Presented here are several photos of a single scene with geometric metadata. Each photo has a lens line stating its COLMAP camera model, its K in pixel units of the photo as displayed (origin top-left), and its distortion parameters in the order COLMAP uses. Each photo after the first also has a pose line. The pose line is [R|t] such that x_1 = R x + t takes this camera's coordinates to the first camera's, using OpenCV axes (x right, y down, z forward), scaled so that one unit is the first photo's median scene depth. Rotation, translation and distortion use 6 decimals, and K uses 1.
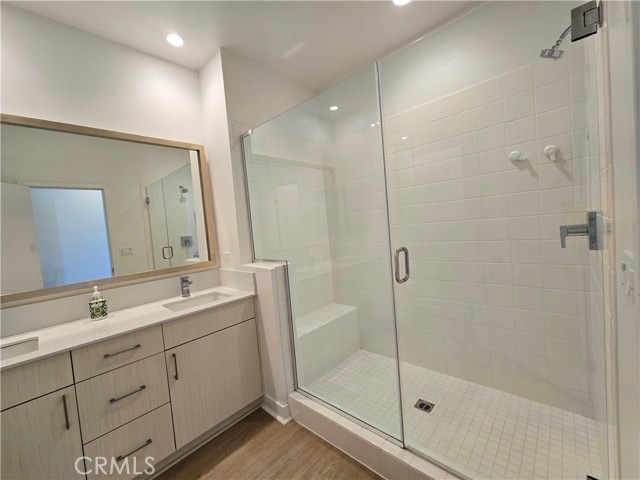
lens RADIAL K [[263.8, 0, 320.0], [0, 263.8, 236.9], [0, 0, 1]] dist [-0.000207, 0.001264]
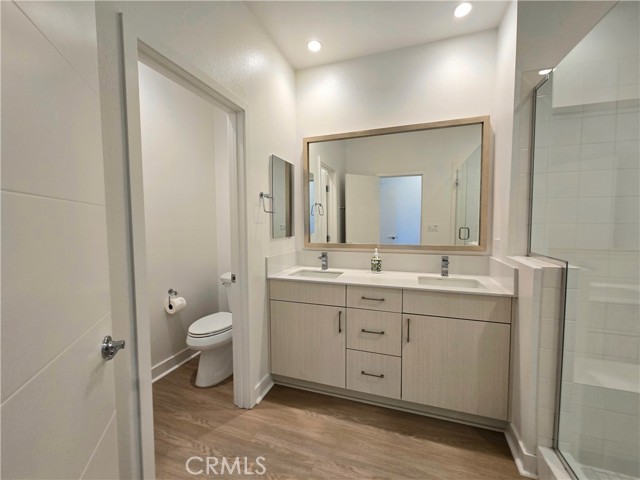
lens RADIAL K [[263.8, 0, 318.4], [0, 263.8, 237.2], [0, 0, 1]] dist [-0.000207, 0.001264]
pose [[0.402886, 0.133505, -0.905461, 0.208873], [-0.070282, 0.990896, 0.114830, -0.004347], [0.912548, 0.017374, 0.408601, 0.144315]]
